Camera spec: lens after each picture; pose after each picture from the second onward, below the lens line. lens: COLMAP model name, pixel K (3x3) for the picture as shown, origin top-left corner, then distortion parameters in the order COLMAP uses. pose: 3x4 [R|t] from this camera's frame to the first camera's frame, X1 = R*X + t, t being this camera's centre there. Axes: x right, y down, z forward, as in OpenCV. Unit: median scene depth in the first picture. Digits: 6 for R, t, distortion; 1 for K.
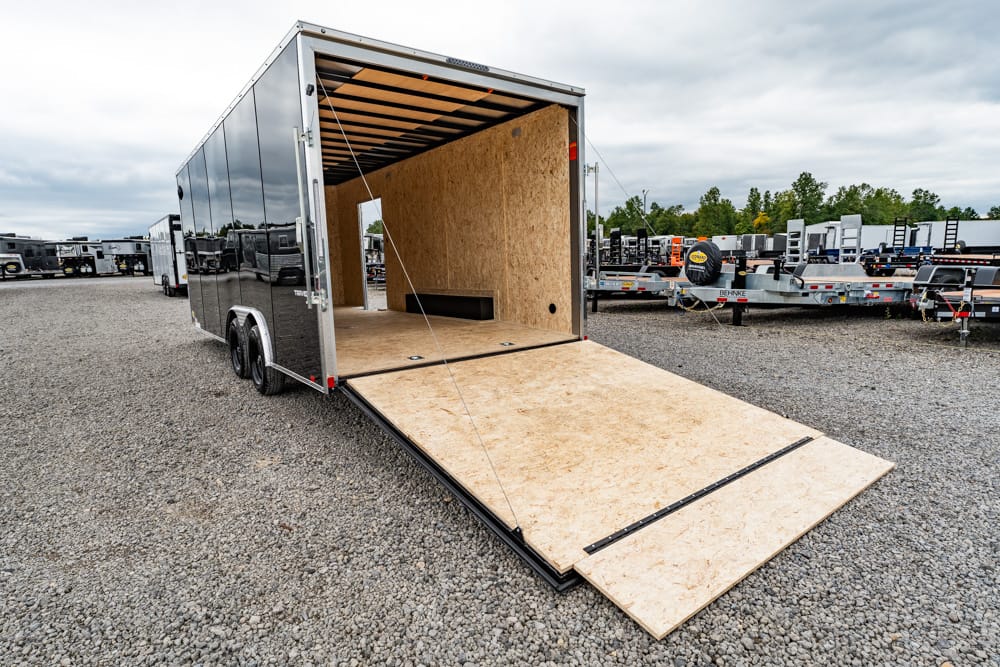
lens RADIAL K [[545.0, 0, 498.2], [0, 545.0, 337.3], [0, 0, 1]] dist [-0.001680, 0.000245]
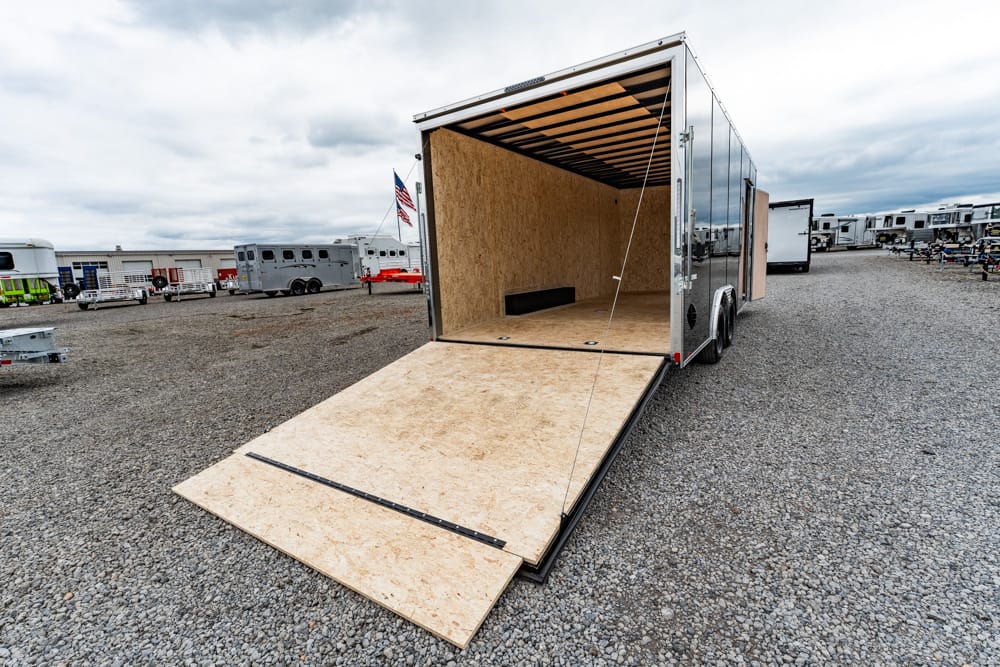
lens RADIAL K [[457.7, 0, 495.6], [0, 457.7, 332.4], [0, 0, 1]] dist [-0.003420, -0.000065]
pose [[0.308452, 0.153211, -0.938820, 0.742907], [-0.091144, 0.987163, 0.131155, -0.100179], [0.946863, 0.045113, 0.318457, 0.567310]]
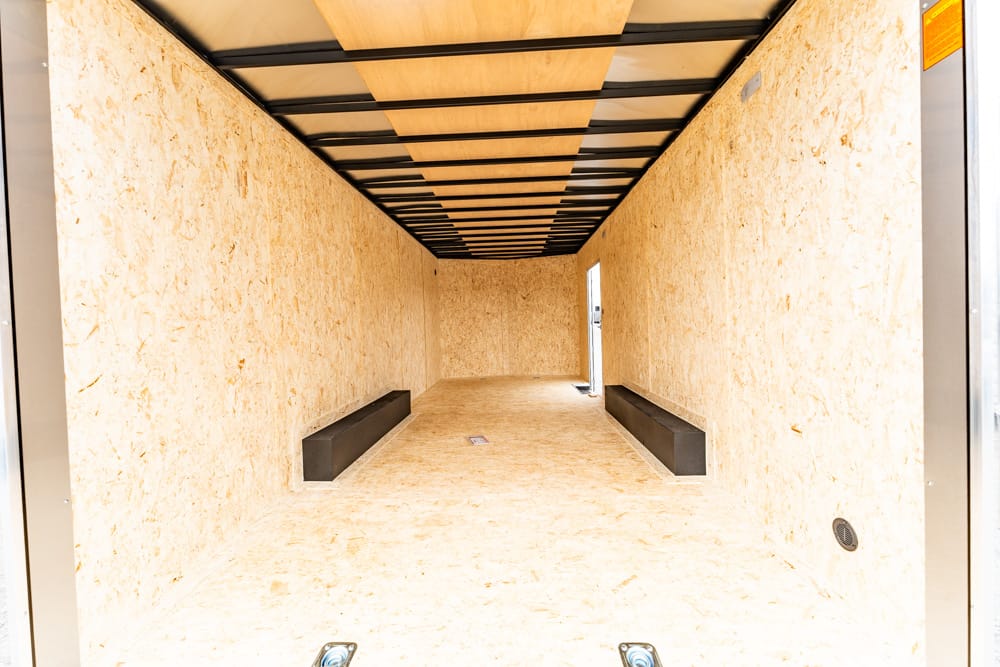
lens RADIAL K [[394.2, 0, 502.4], [0, 394.2, 330.8], [0, 0, 1]] dist [-0.003551, -0.000253]
pose [[0.770127, 0.023071, -0.637474, 0.098430], [-0.082373, 0.994575, -0.063520, -0.163138], [0.632550, 0.101429, 0.767849, 0.739951]]
